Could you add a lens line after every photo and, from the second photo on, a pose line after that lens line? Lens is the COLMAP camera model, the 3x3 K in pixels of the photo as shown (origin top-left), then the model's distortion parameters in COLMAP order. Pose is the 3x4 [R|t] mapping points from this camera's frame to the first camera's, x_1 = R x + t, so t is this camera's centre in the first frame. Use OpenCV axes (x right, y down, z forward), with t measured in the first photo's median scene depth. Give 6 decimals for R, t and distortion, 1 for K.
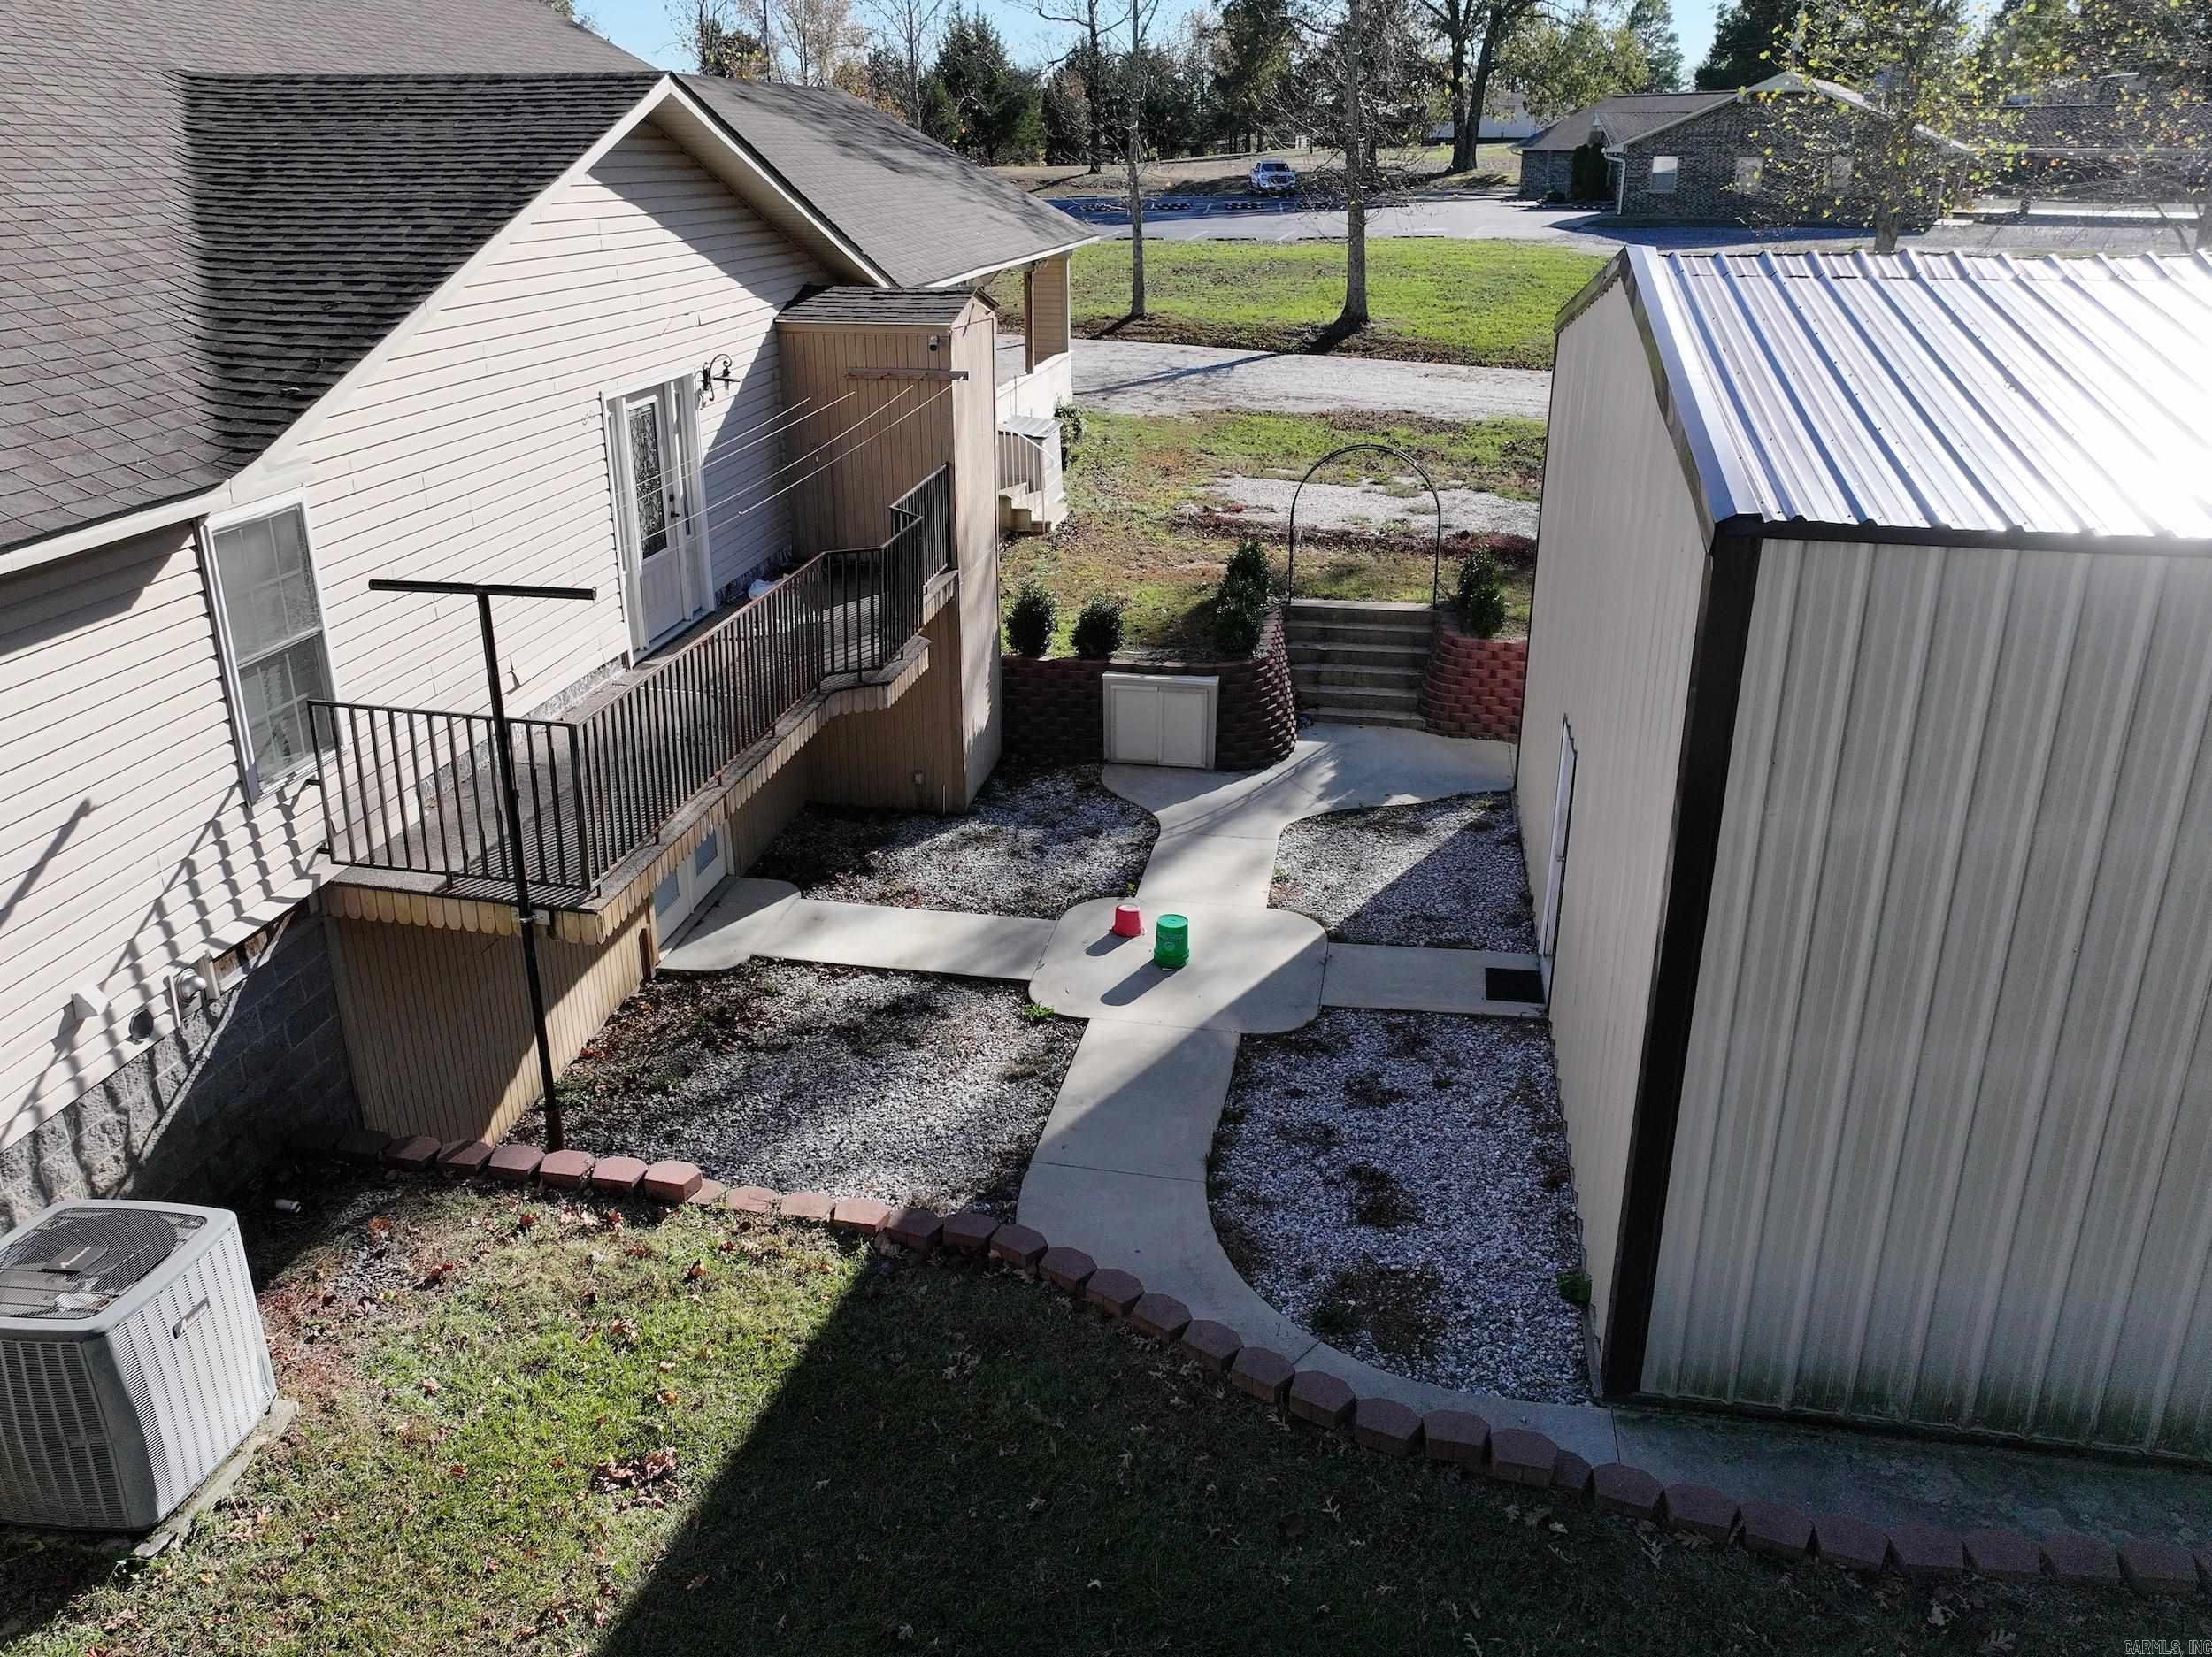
lens RADIAL K [[1748.5, 0, 1102.9], [0, 1748.5, 820.0], [0, 0, 1]] dist [-0.008870, 0.029190]
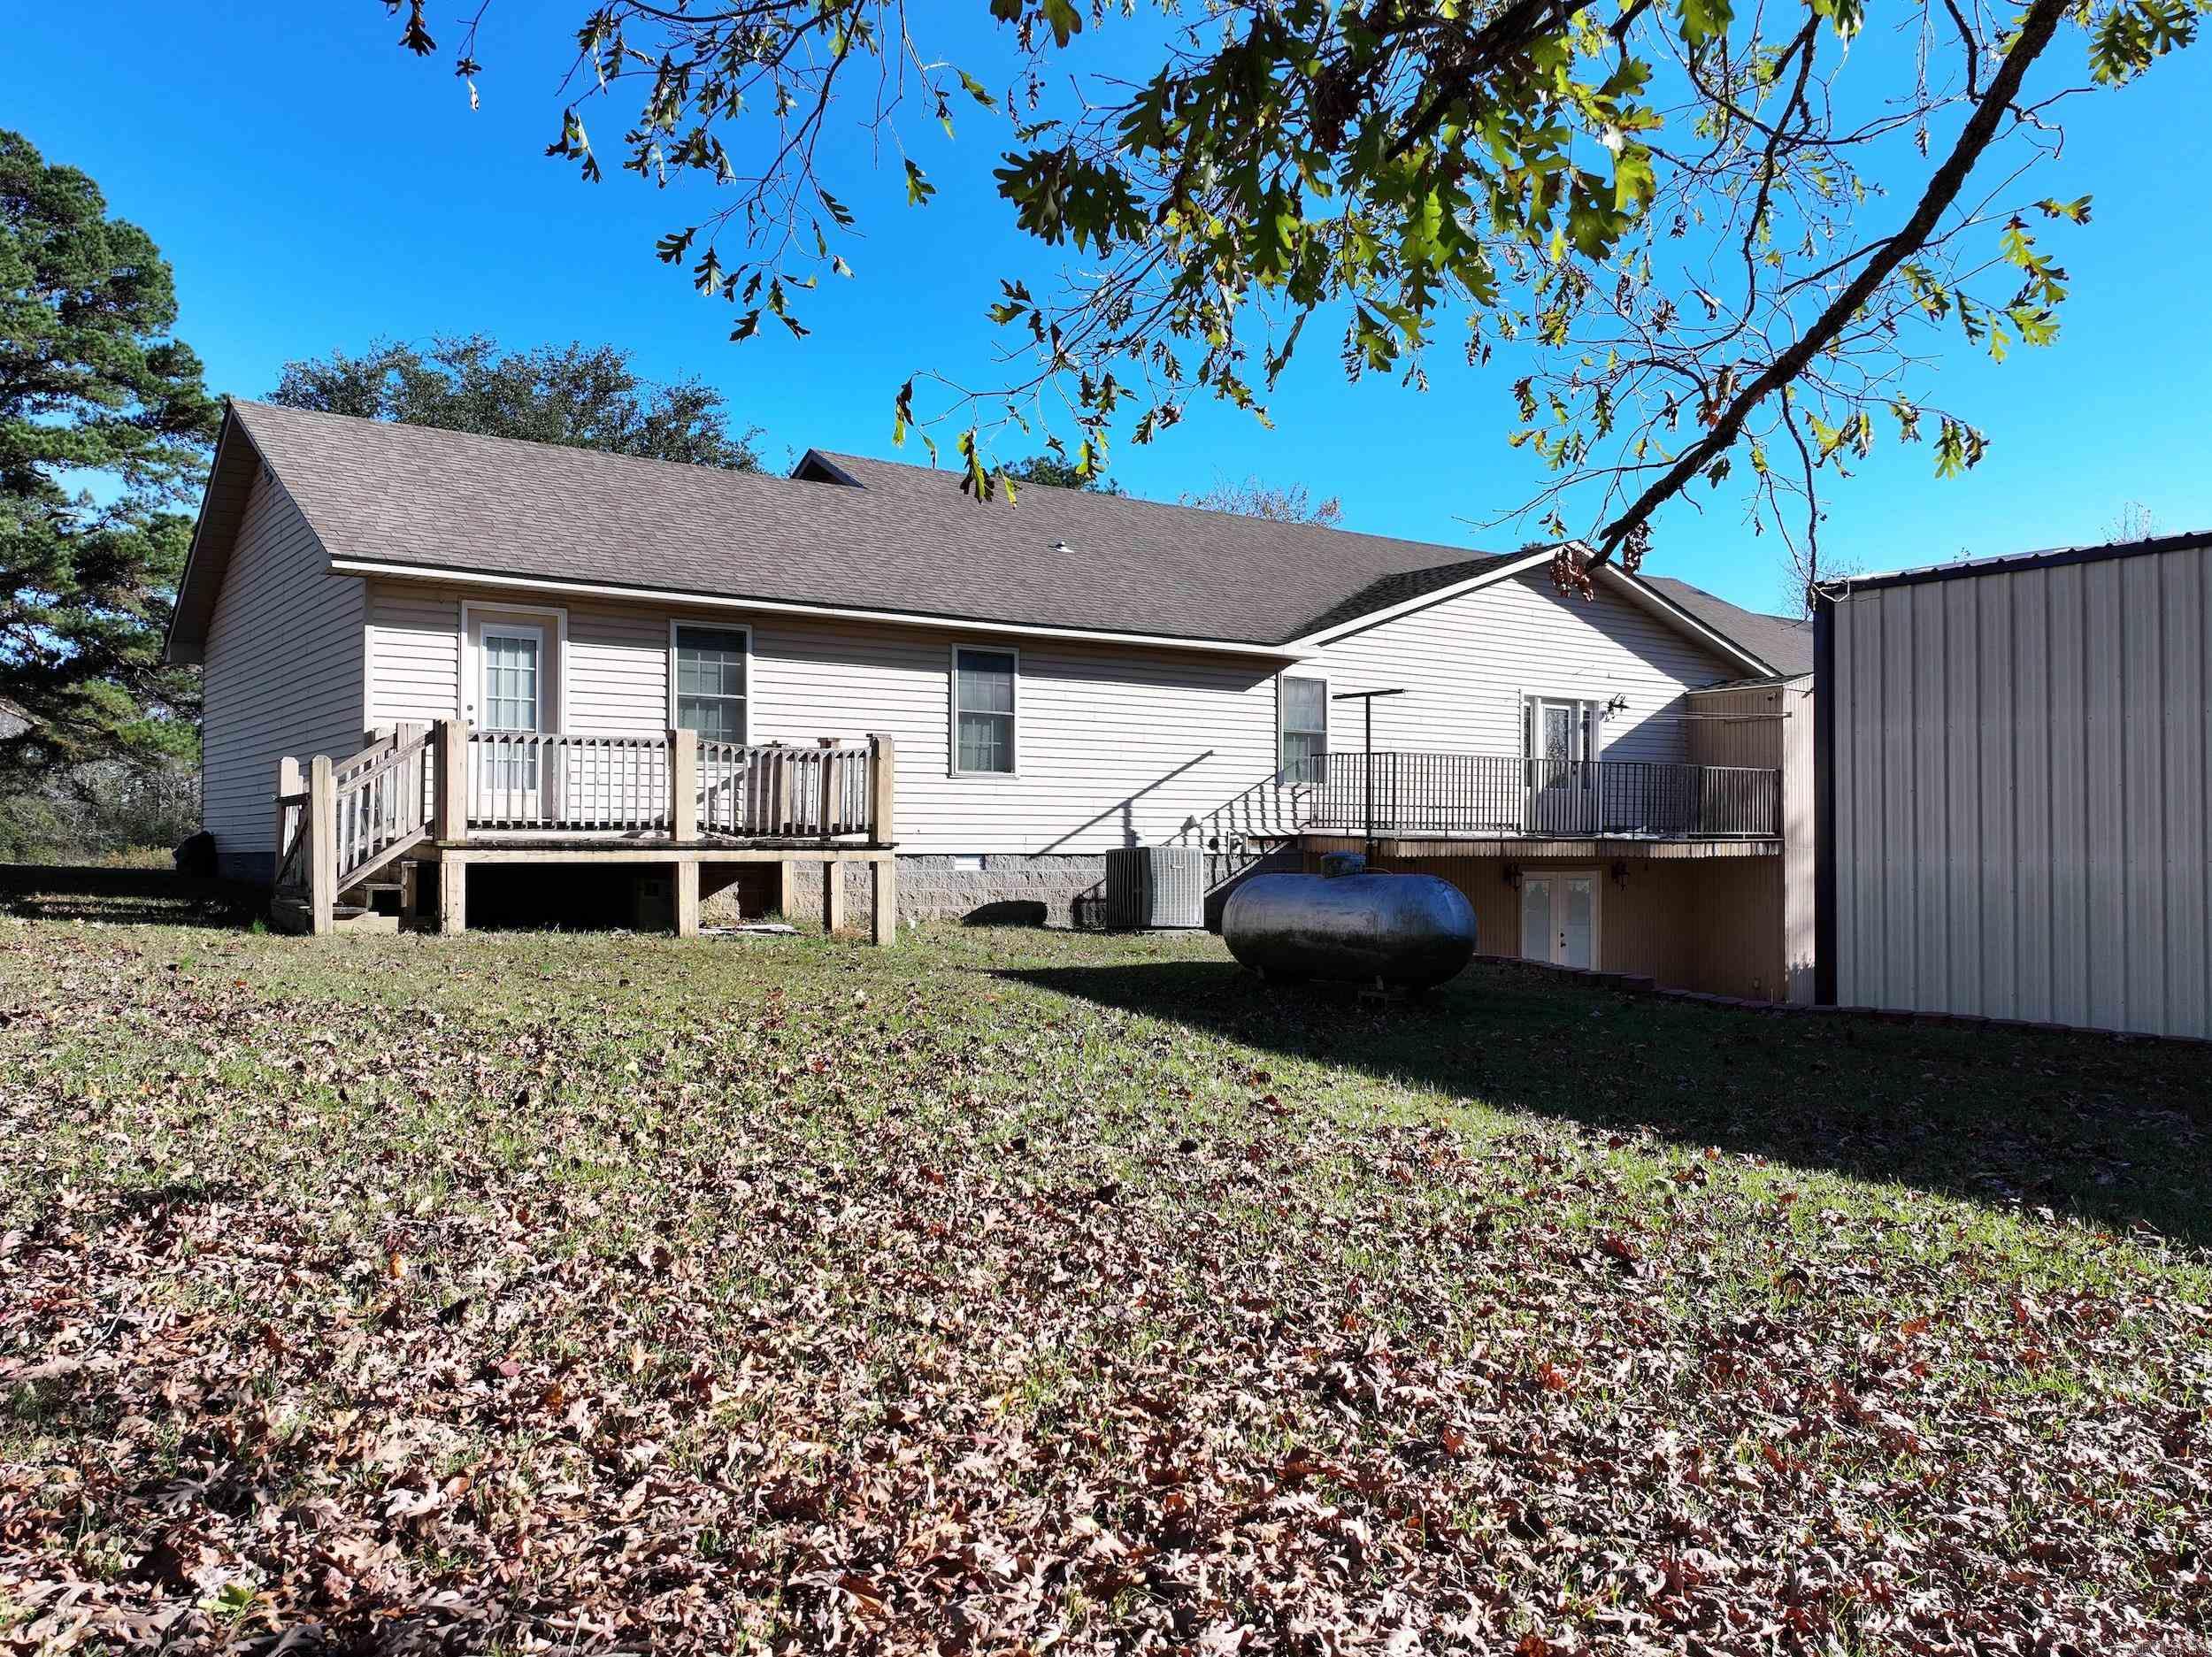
lens RADIAL K [[1748.5, 0, 1111.4], [0, 1748.5, 830.9], [0, 0, 1]] dist [-0.008870, 0.029190]
pose [[0.708237, -0.011742, -0.705877, 1.085518], [-0.256267, 0.927386, -0.272549, 0.783485], [0.657821, 0.373922, 0.653800, -0.740587]]
